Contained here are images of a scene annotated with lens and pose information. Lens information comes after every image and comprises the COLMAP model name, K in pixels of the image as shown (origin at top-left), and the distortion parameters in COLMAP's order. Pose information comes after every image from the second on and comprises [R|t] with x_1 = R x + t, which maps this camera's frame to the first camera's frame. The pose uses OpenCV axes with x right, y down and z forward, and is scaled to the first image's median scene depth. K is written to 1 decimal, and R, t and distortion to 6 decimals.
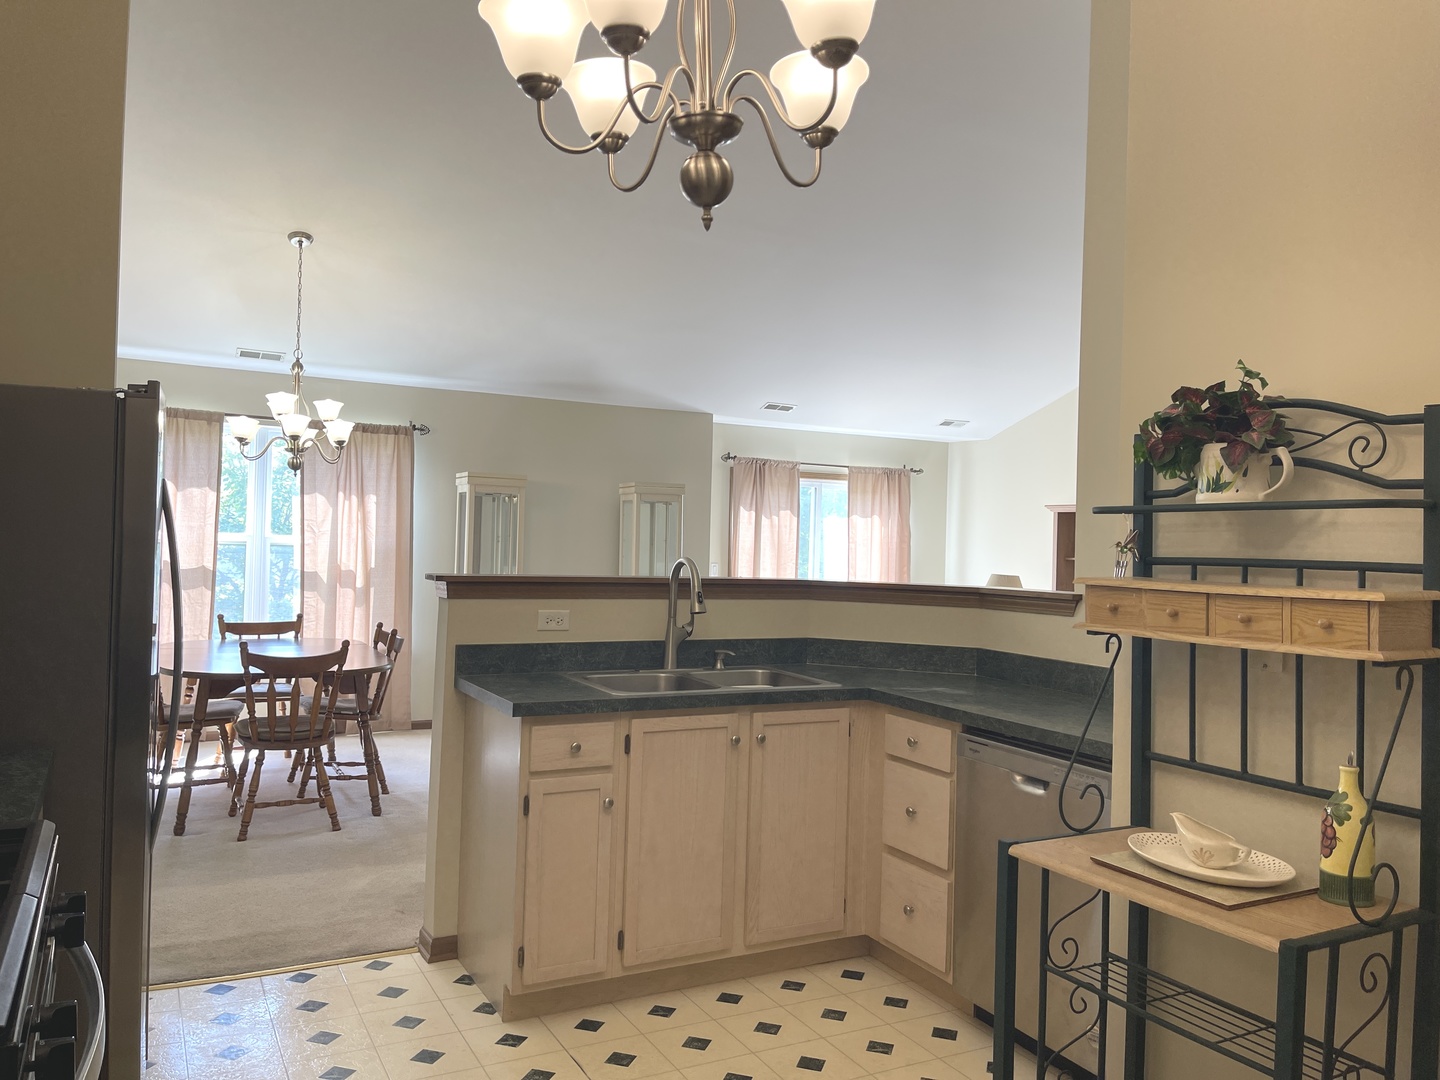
lens RADIAL K [[1088.7, 0, 720.0], [0, 1088.7, 540.0], [0, 0, 1]] dist [0.057661, -0.000031]
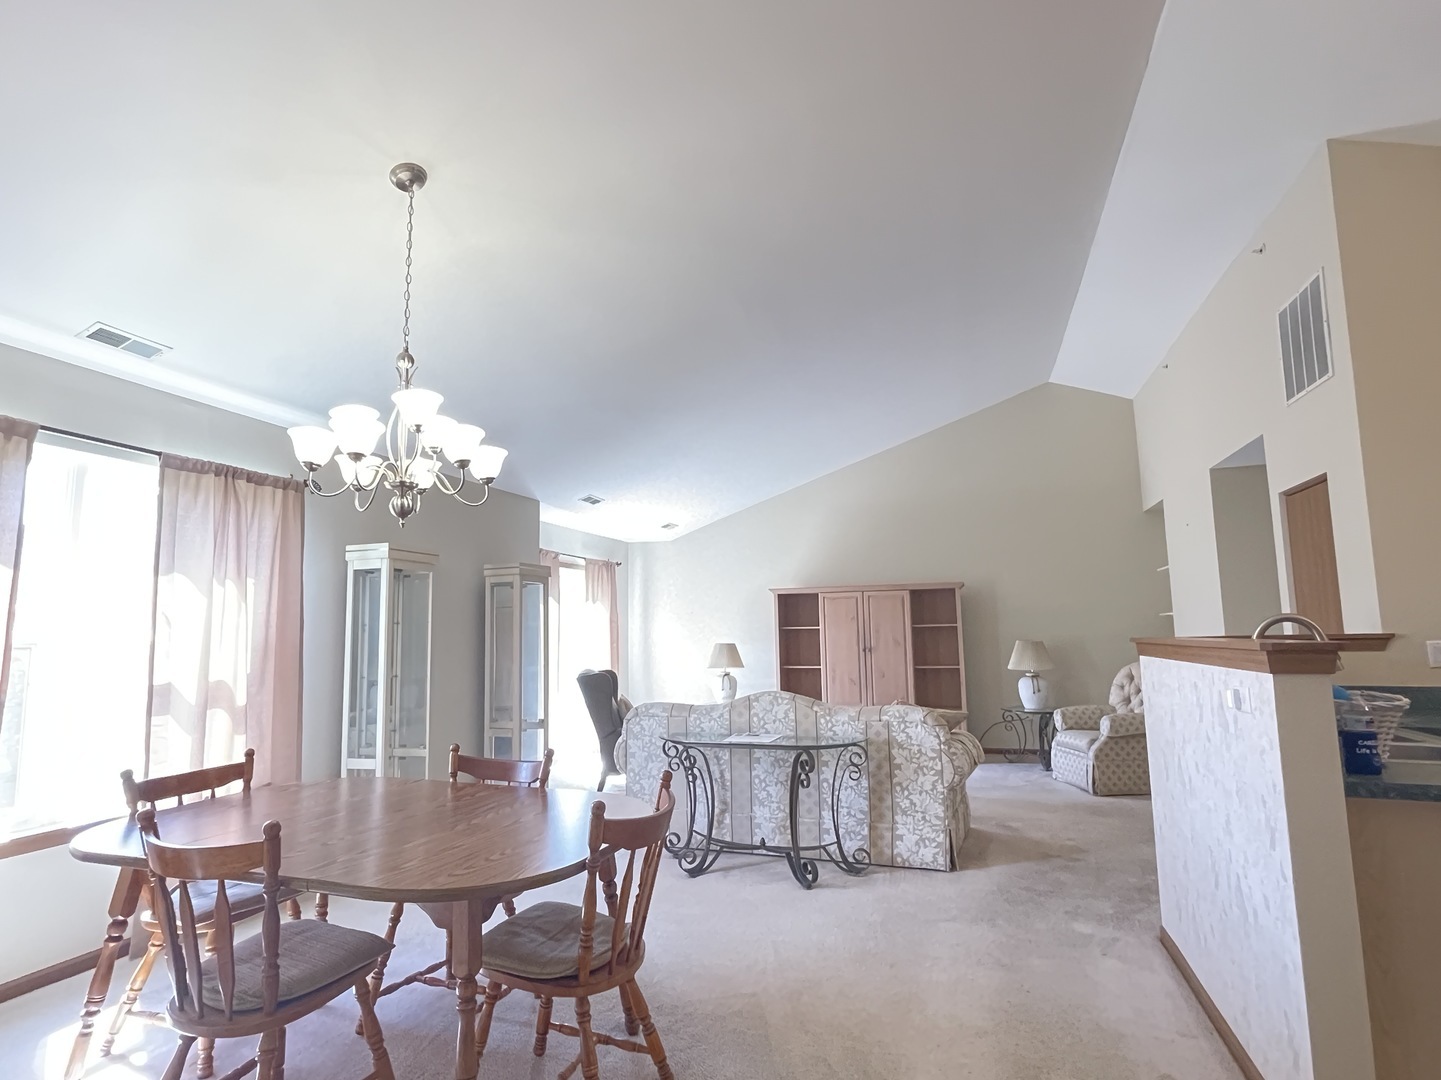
lens RADIAL K [[733.0, 0, 717.4], [0, 733.0, 552.2], [0, 0, 1]] dist [-0.001360, -0.000152]
pose [[0.736995, 0.033015, 0.675092, -0.425083], [0.035858, 0.995490, -0.087829, 0.000583], [-0.674947, 0.088937, 0.732487, 0.449200]]
